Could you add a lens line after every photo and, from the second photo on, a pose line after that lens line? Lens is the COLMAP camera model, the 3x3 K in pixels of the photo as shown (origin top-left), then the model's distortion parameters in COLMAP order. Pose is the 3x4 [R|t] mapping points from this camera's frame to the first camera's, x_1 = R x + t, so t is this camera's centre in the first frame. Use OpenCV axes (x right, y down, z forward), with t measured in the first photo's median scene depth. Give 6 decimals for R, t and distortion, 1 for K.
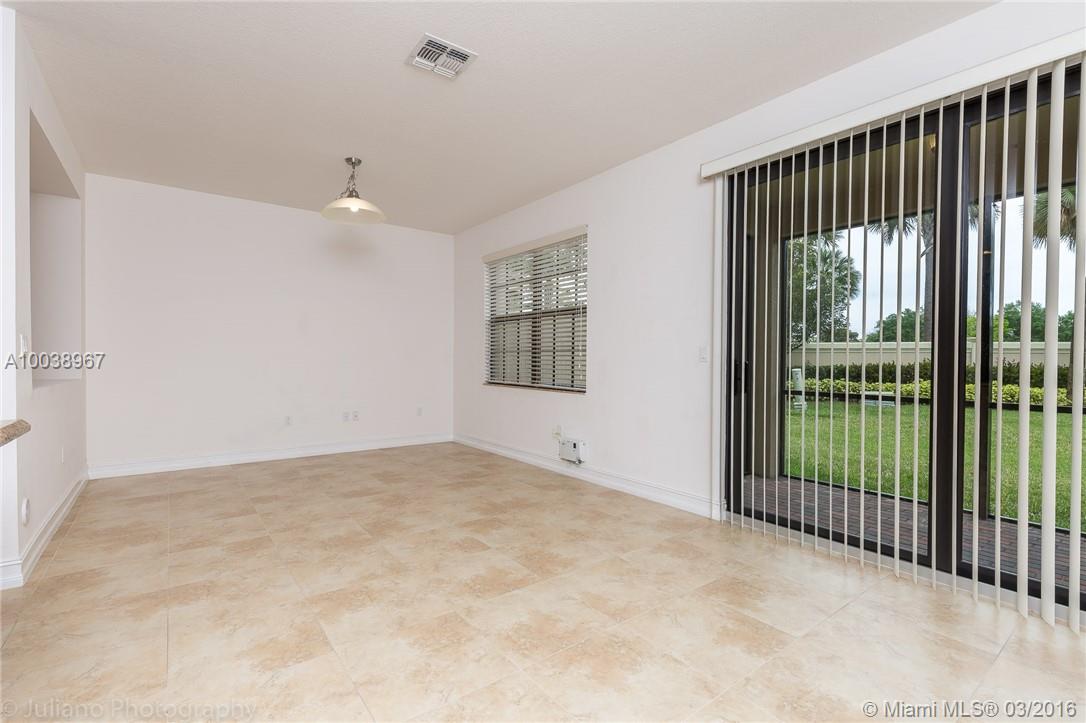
lens RADIAL K [[497.4, 0, 539.0], [0, 497.4, 356.4], [0, 0, 1]] dist [0.002156, -0.000534]
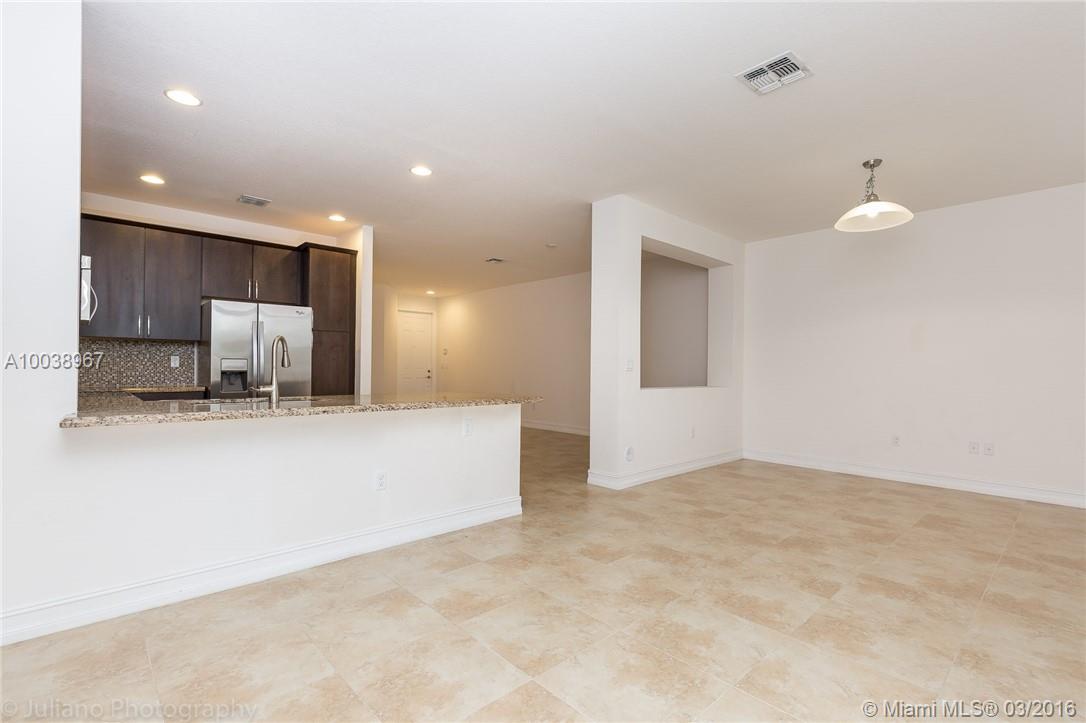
lens RADIAL K [[497.4, 0, 532.3], [0, 497.4, 368.1], [0, 0, 1]] dist [0.002156, -0.000534]
pose [[0.088420, -0.000684, -0.996083, 0.656987], [-0.009401, 0.999955, -0.001522, -0.002968], [0.996039, 0.009498, 0.088410, 0.385226]]
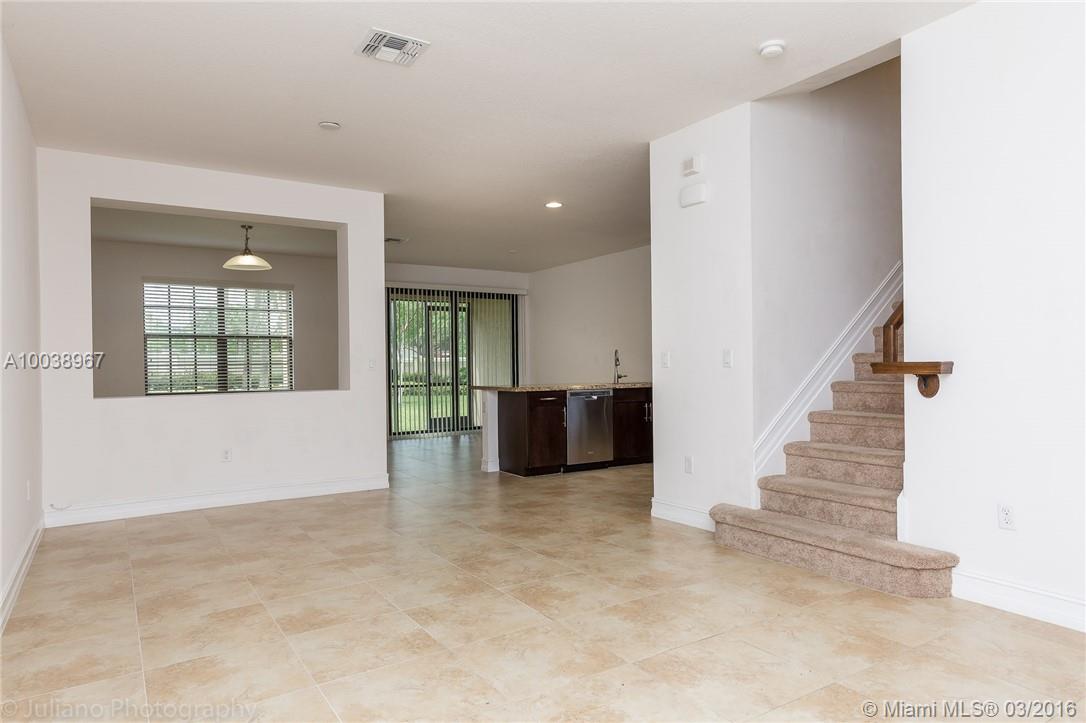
lens RADIAL K [[677.6, 0, 540.3], [0, 677.6, 364.1], [0, 0, 1]] dist [0.021096, -0.003183]
pose [[0.060912, -0.002243, 0.998141, -2.911073], [0.013491, 0.999908, 0.001424, -0.011665], [-0.998052, 0.013379, 0.060937, 0.111675]]
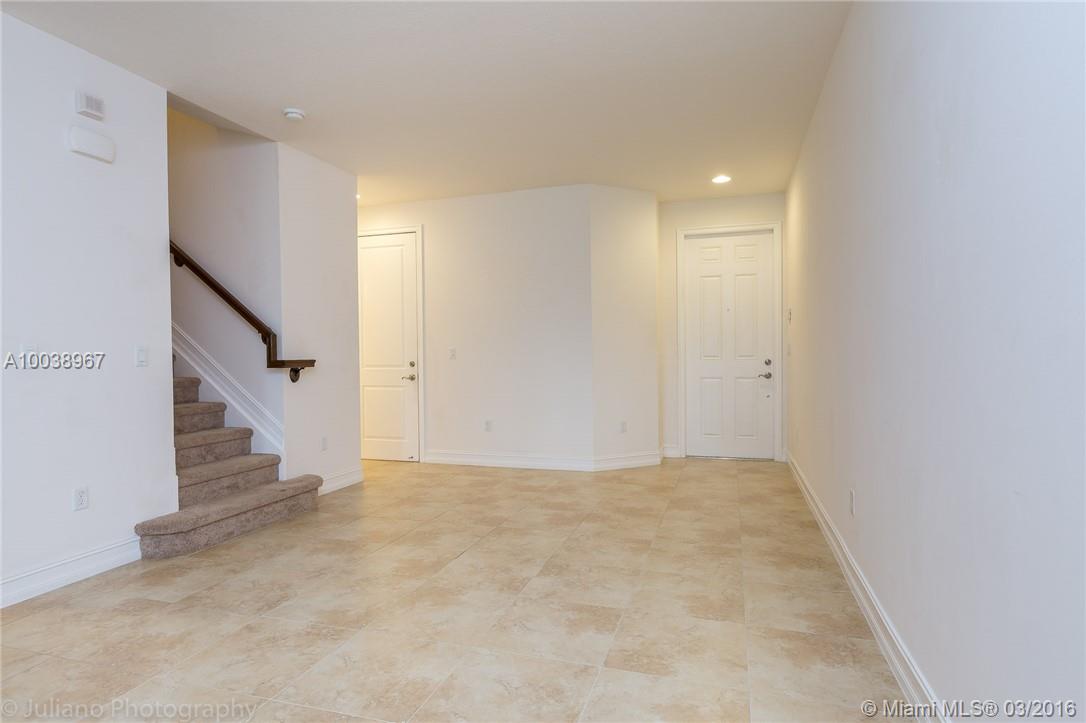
lens RADIAL K [[590.3, 0, 545.1], [0, 590.3, 366.4], [0, 0, 1]] dist [-0.002738, -0.000738]
pose [[-0.804029, 0.020656, -0.594231, -1.418685], [0.011048, 0.999743, 0.019803, -0.011939], [0.594487, 0.009357, -0.804051, 1.129742]]
